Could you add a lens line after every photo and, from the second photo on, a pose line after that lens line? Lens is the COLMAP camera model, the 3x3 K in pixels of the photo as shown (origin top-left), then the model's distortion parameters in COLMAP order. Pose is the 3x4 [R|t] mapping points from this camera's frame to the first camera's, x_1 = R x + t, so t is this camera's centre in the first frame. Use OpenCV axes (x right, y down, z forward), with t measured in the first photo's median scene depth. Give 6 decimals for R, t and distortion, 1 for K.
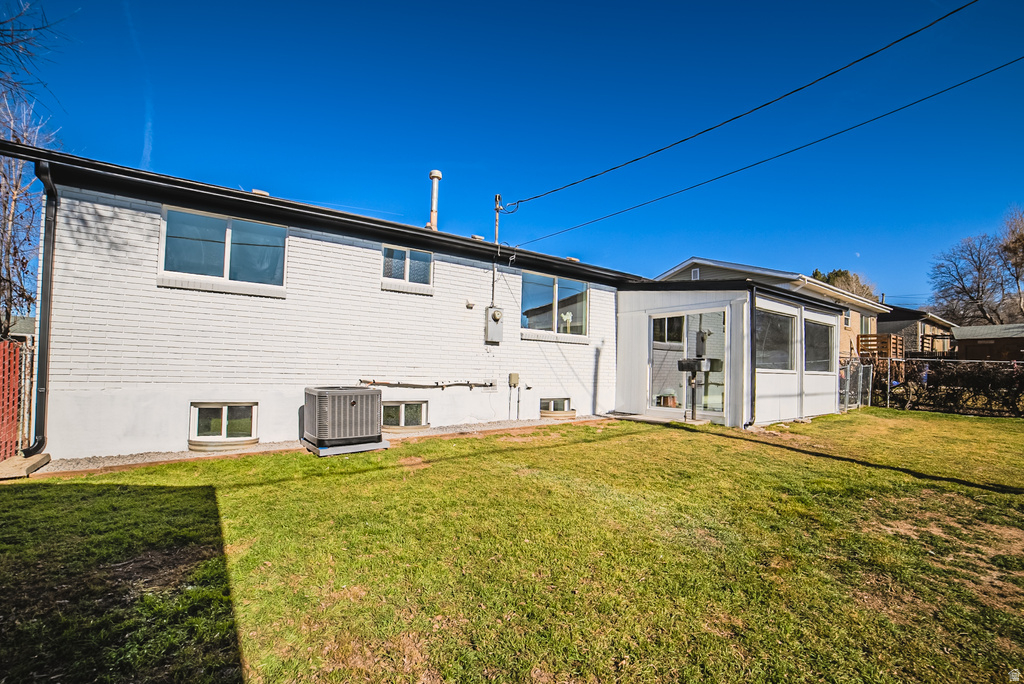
lens RADIAL K [[442.8, 0, 513.4], [0, 442.8, 349.2], [0, 0, 1]] dist [-0.034744, 0.000136]
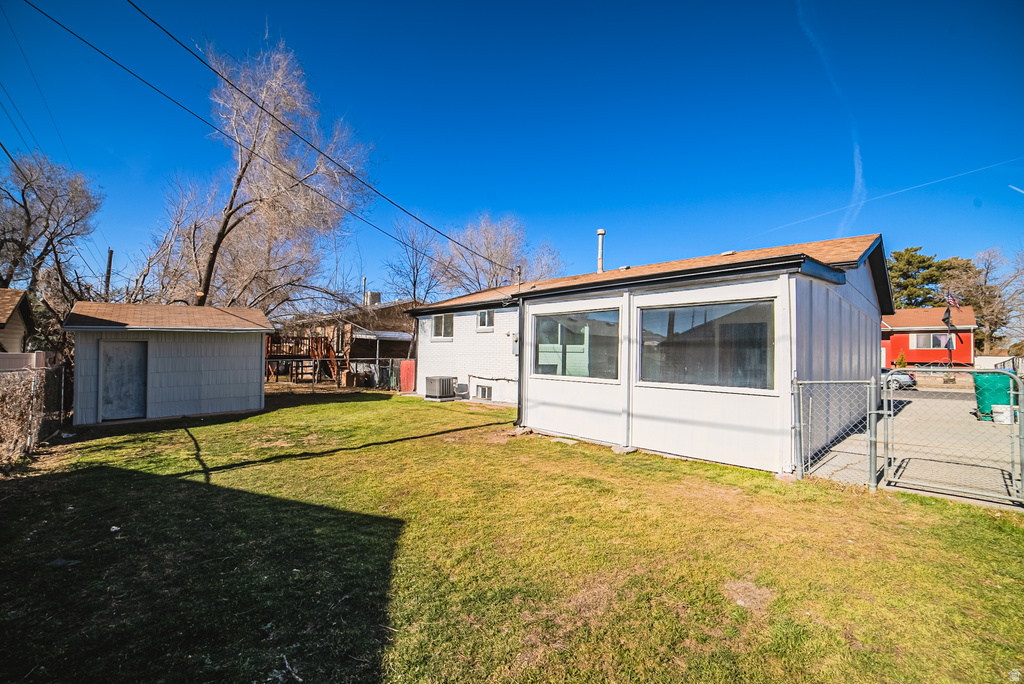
lens RADIAL K [[442.8, 0, 513.4], [0, 442.8, 349.2], [0, 0, 1]] dist [-0.034744, 0.000136]
pose [[0.092683, -0.040223, -0.994883, 1.651245], [0.004444, 0.999190, -0.039984, 0.030338], [0.995686, -0.000716, 0.092787, 0.865083]]
